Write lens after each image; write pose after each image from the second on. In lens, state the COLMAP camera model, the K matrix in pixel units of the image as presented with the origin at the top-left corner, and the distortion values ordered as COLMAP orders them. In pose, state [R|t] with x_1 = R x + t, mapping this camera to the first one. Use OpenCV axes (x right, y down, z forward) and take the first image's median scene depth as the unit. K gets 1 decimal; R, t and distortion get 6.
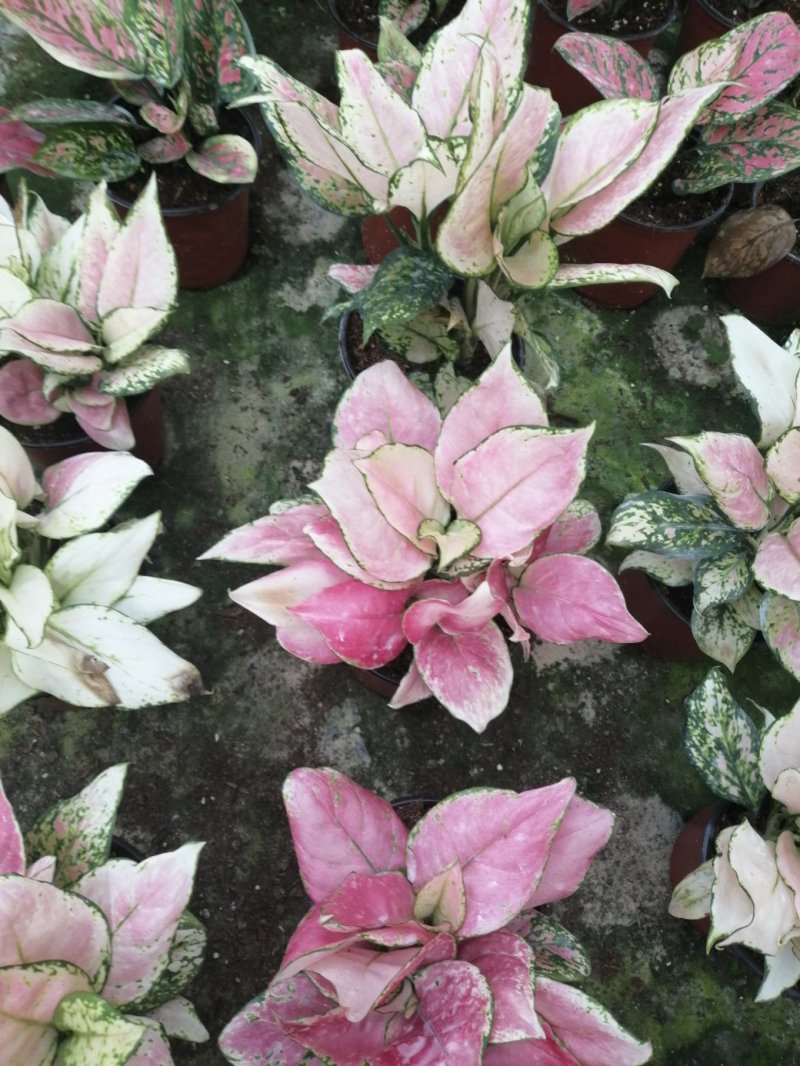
lens RADIAL K [[817.6, 0, 400.0], [0, 817.6, 533.0], [0, 0, 1]] dist [-0.004530, -0.005714]
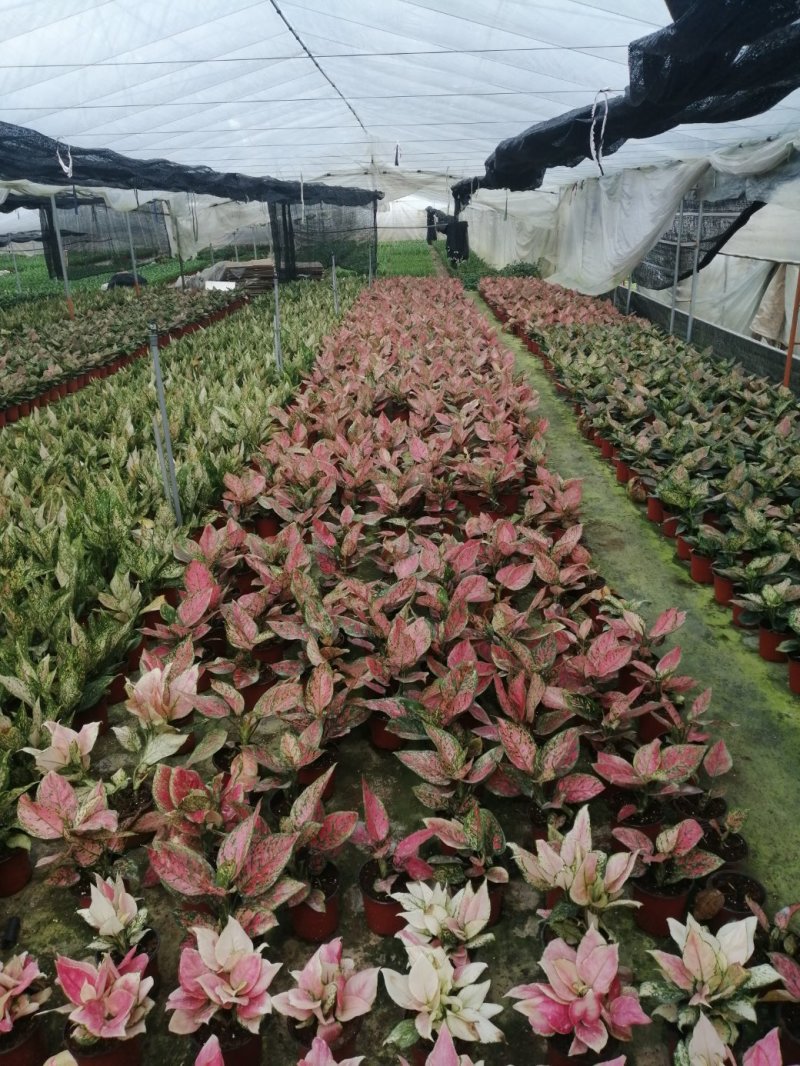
lens RADIAL K [[817.6, 0, 400.0], [0, 817.6, 533.0], [0, 0, 1]] dist [-0.004530, -0.005714]
pose [[0.981068, -0.094012, -0.169313, 0.060619], [-0.063315, 0.670518, -0.739186, 1.064556], [0.183020, 0.735912, 0.651872, -2.196811]]
